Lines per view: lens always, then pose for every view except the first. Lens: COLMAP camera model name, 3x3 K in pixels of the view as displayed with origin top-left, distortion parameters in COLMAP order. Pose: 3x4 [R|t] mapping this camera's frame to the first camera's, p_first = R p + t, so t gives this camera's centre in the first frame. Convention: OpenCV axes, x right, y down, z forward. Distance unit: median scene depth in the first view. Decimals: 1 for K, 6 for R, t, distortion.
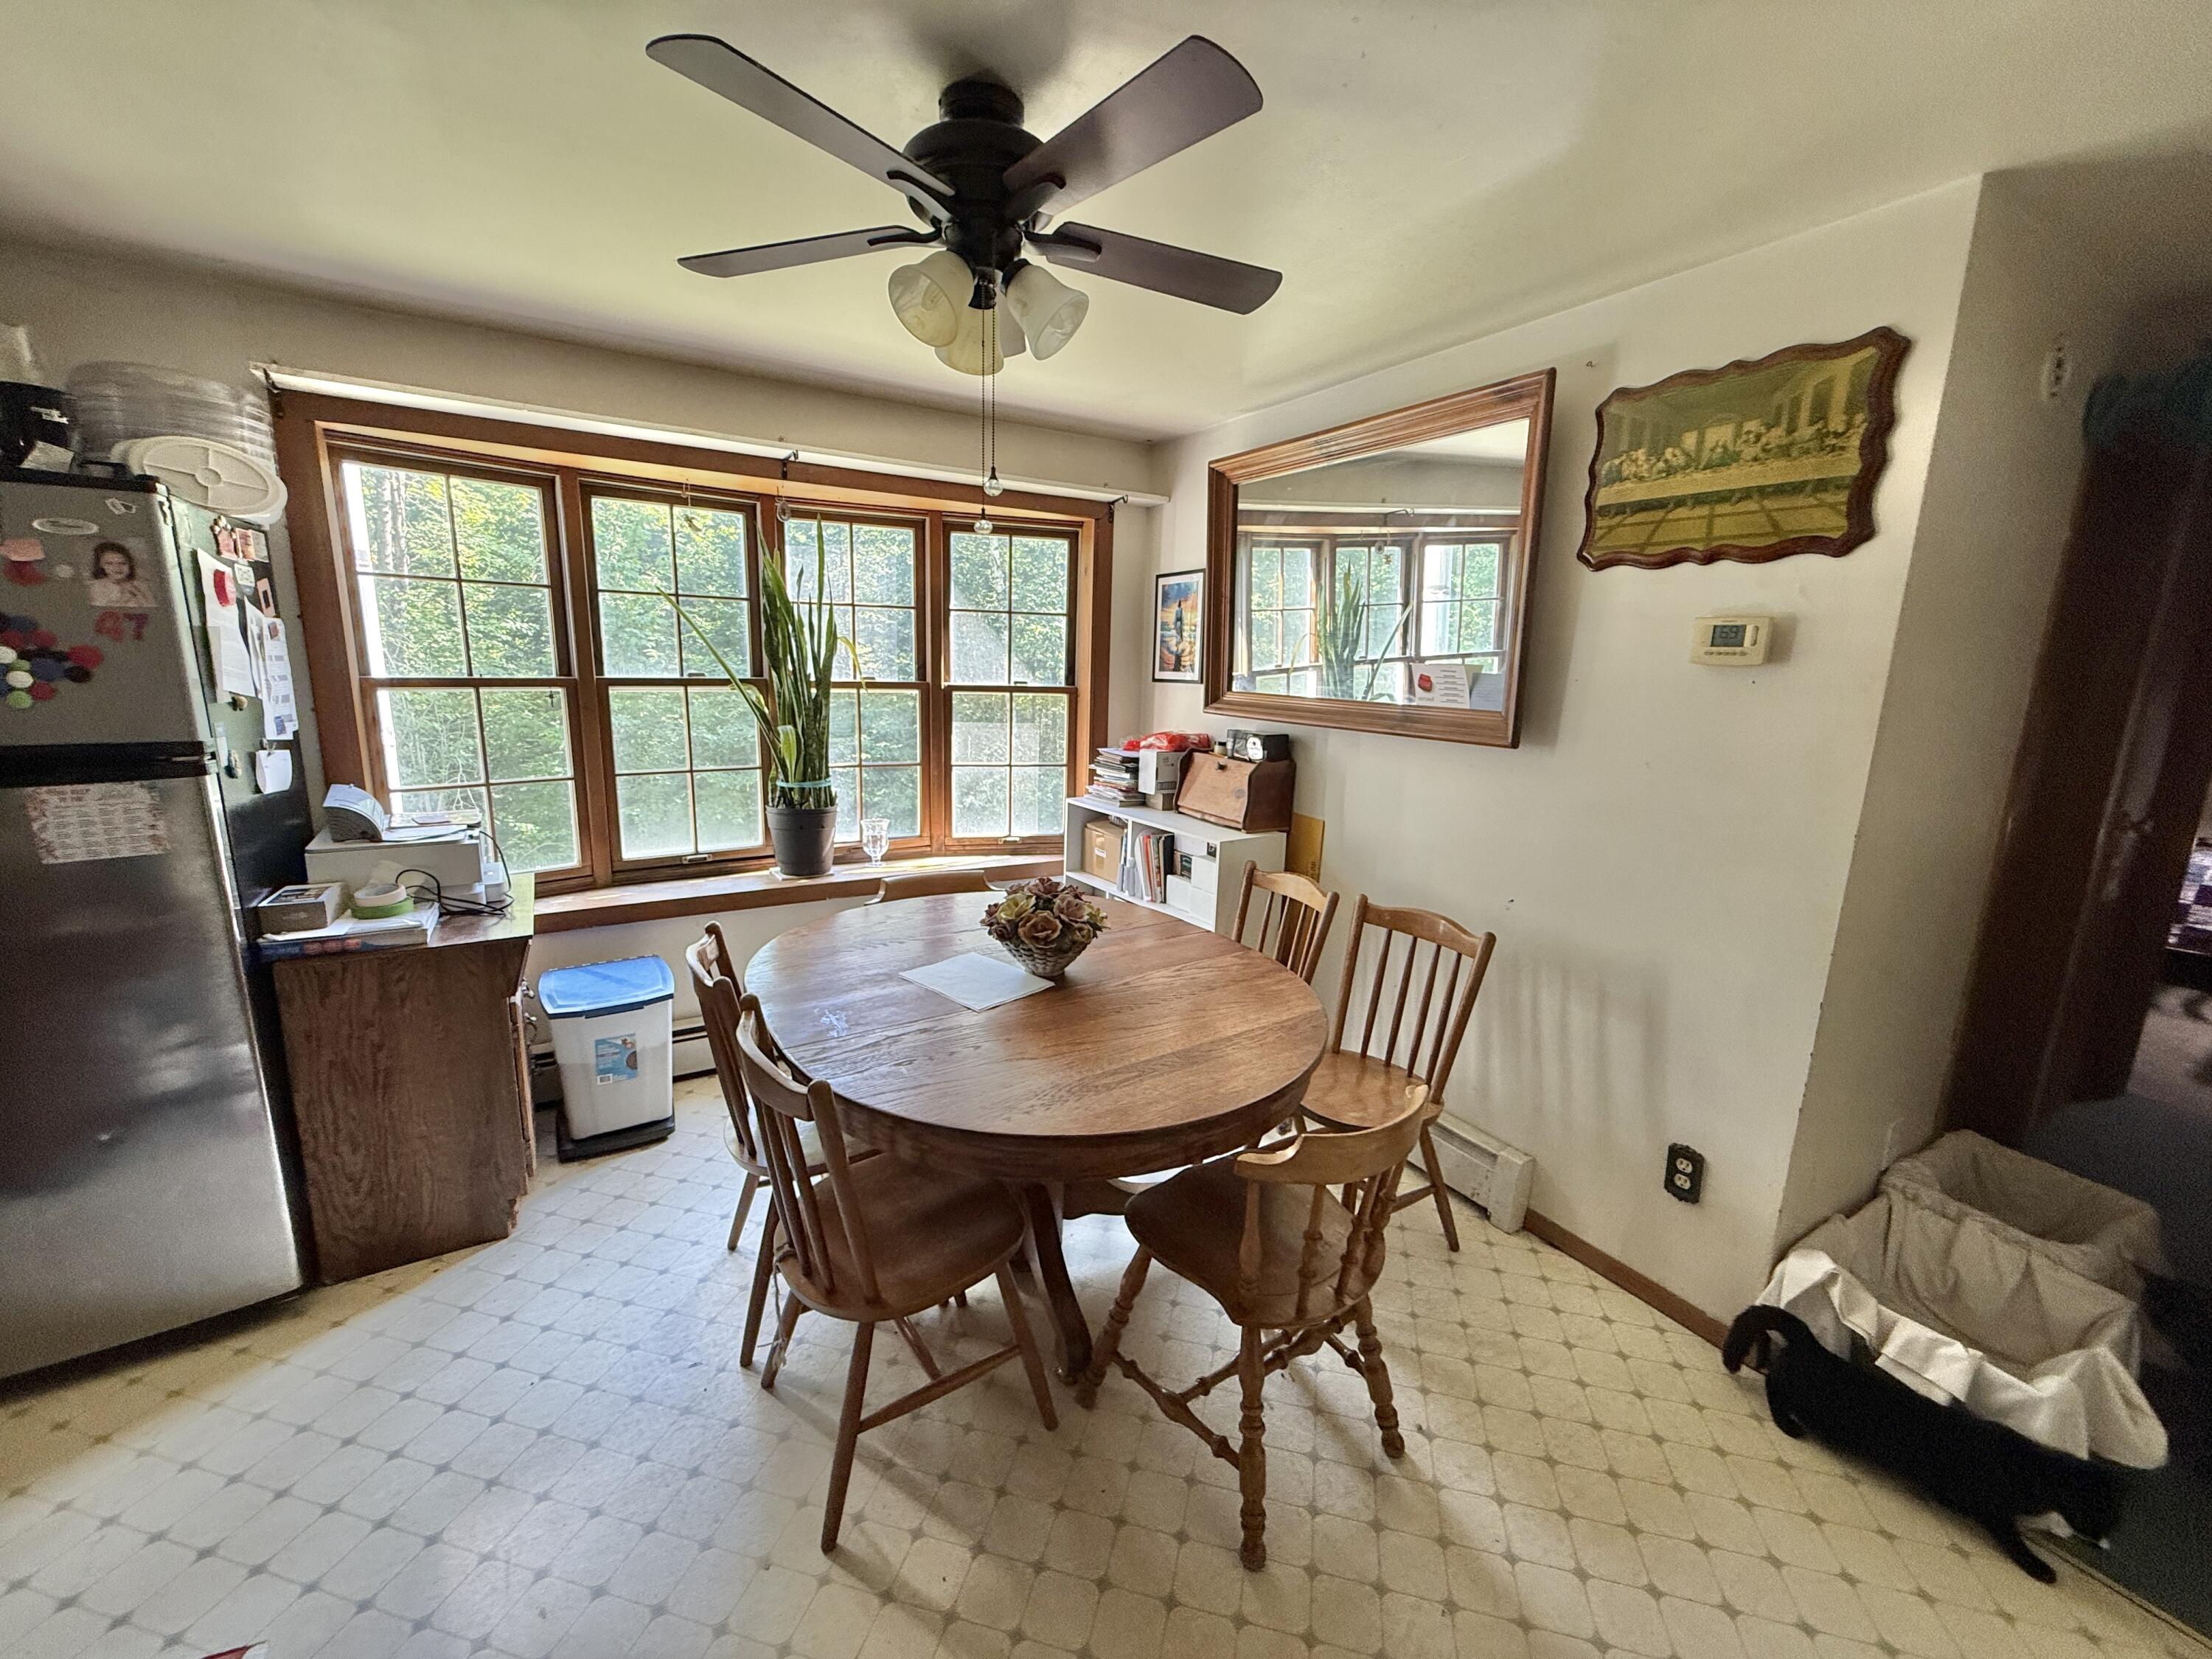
lens RADIAL K [[873.6, 0, 1106.0], [0, 873.6, 829.5], [0, 0, 1]] dist [0.000397, 0.000046]
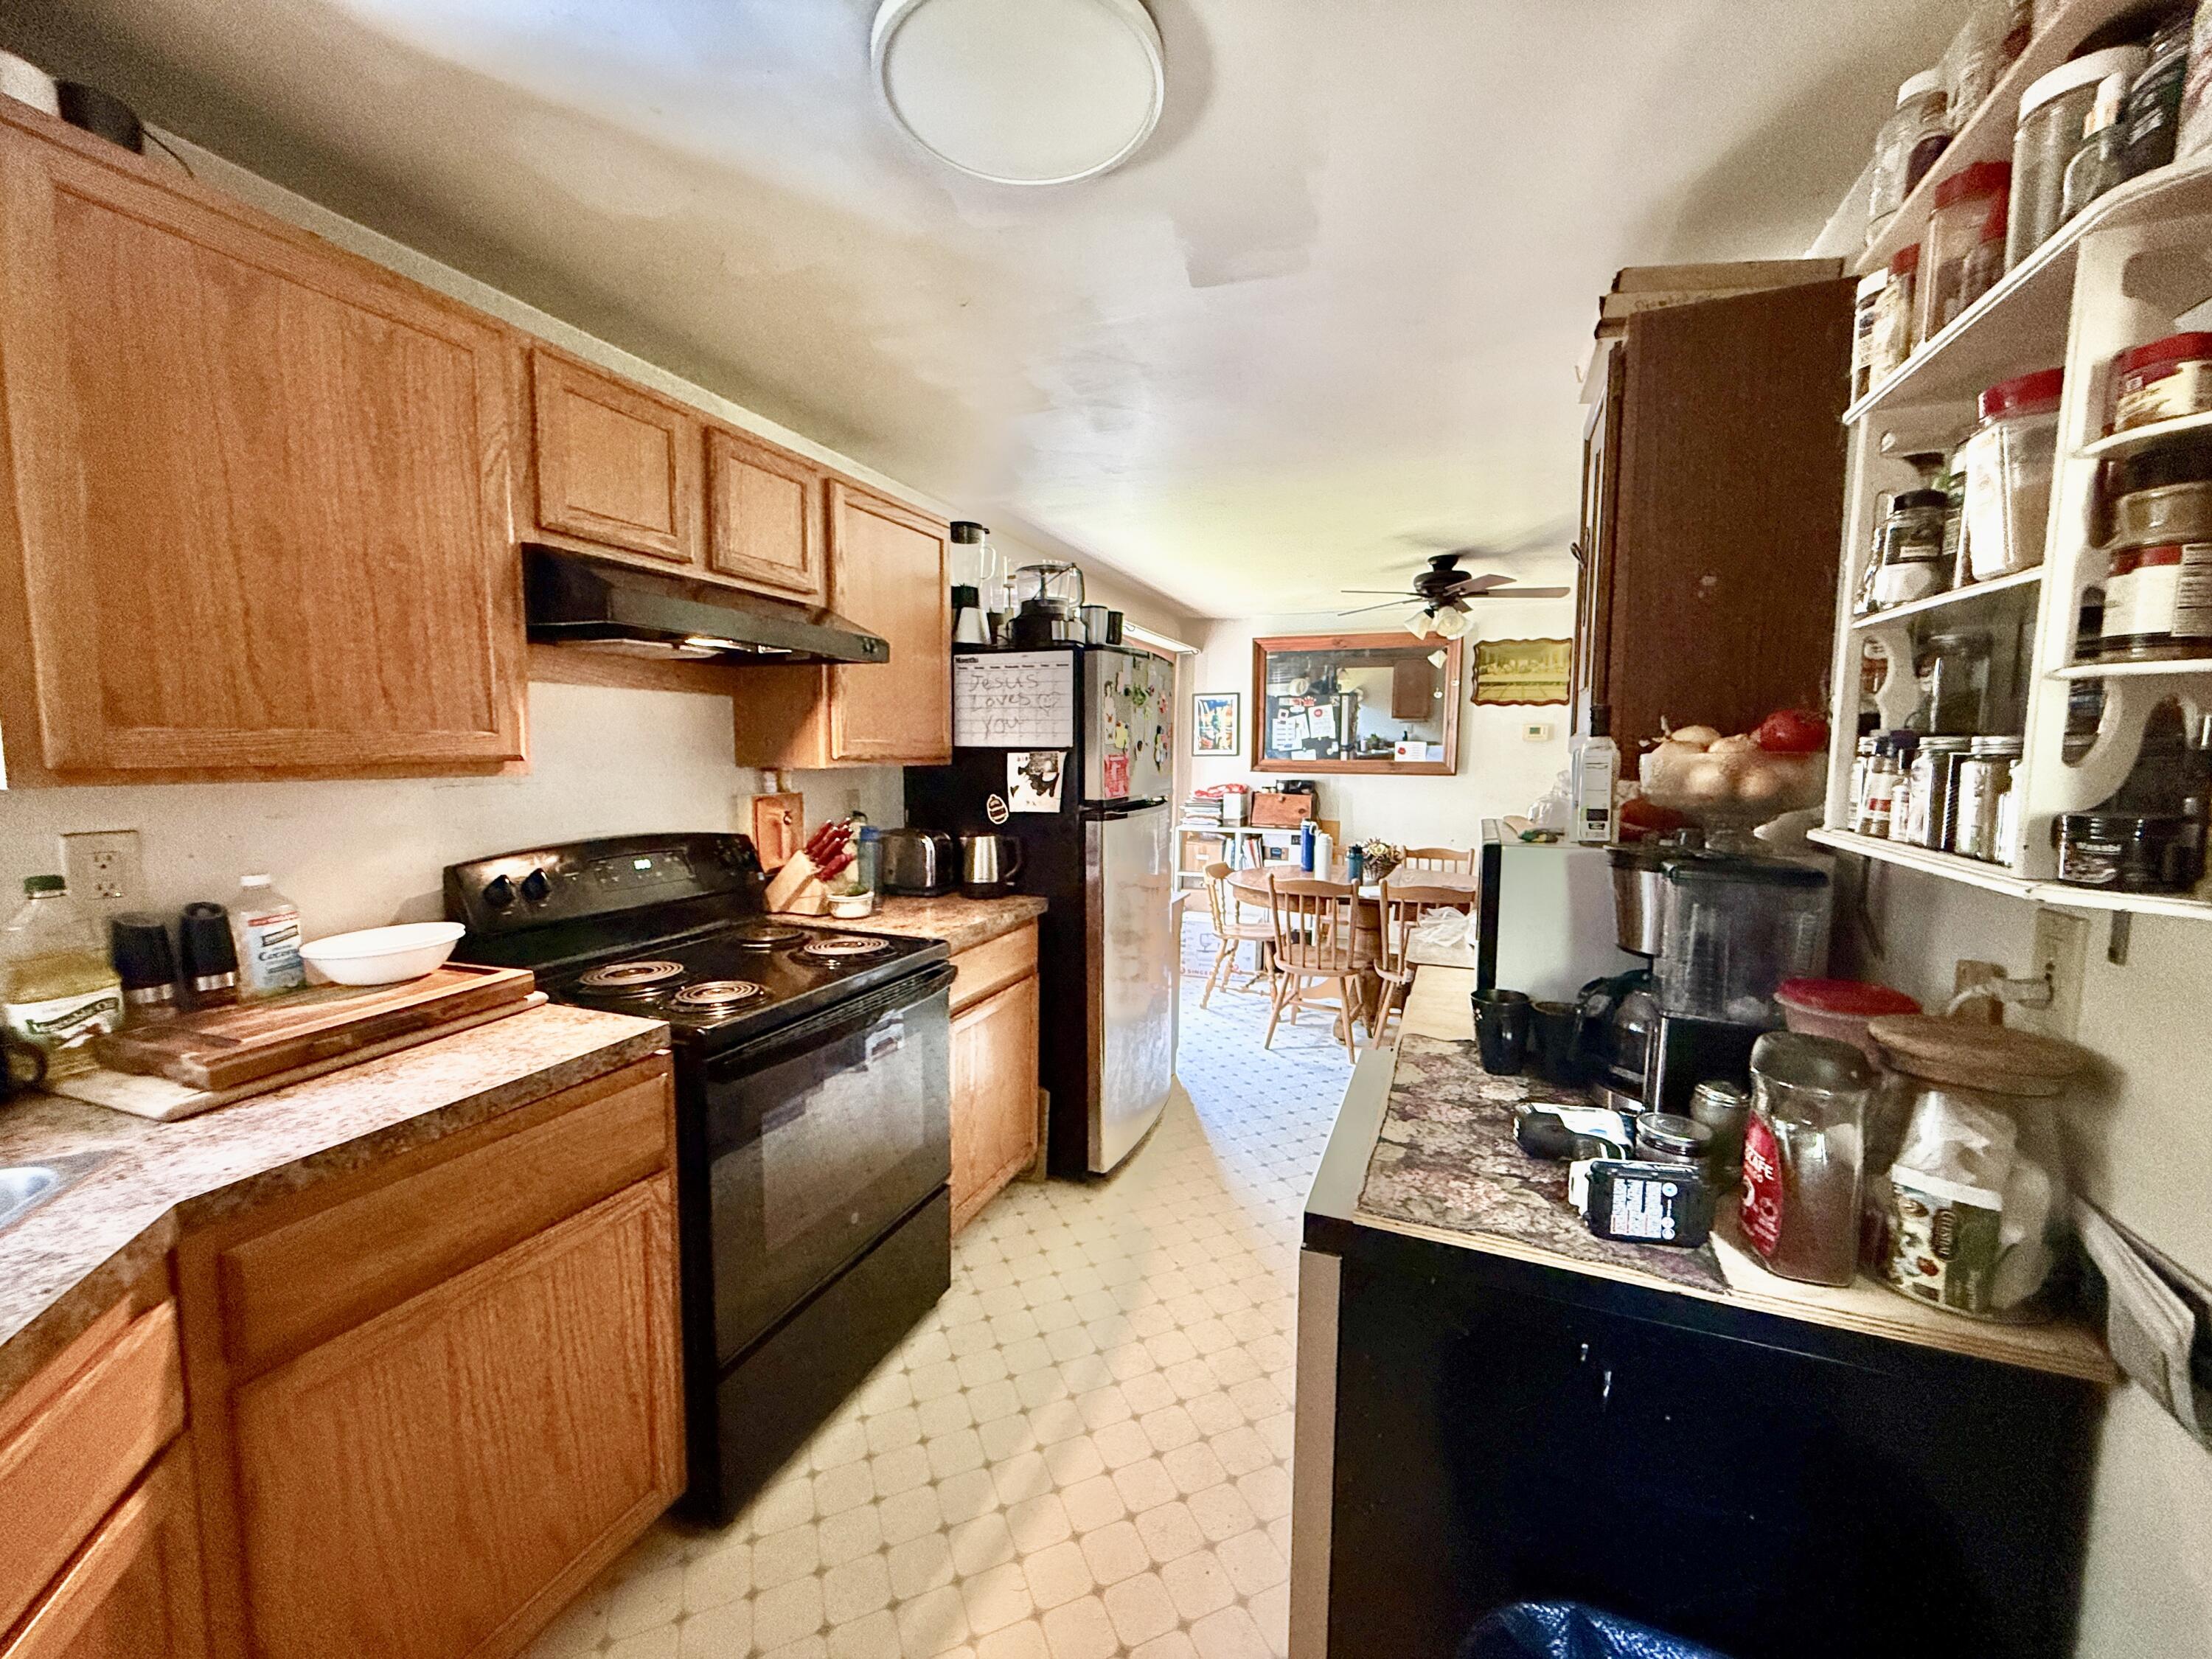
lens RADIAL K [[873.6, 0, 1106.0], [0, 873.6, 829.5], [0, 0, 1]] dist [0.000397, 0.000046]
pose [[0.807301, -0.077041, 0.585089, -1.974875], [0.129987, 0.990306, -0.048958, 0.054616], [-0.575645, 0.115578, 0.809490, -0.446707]]
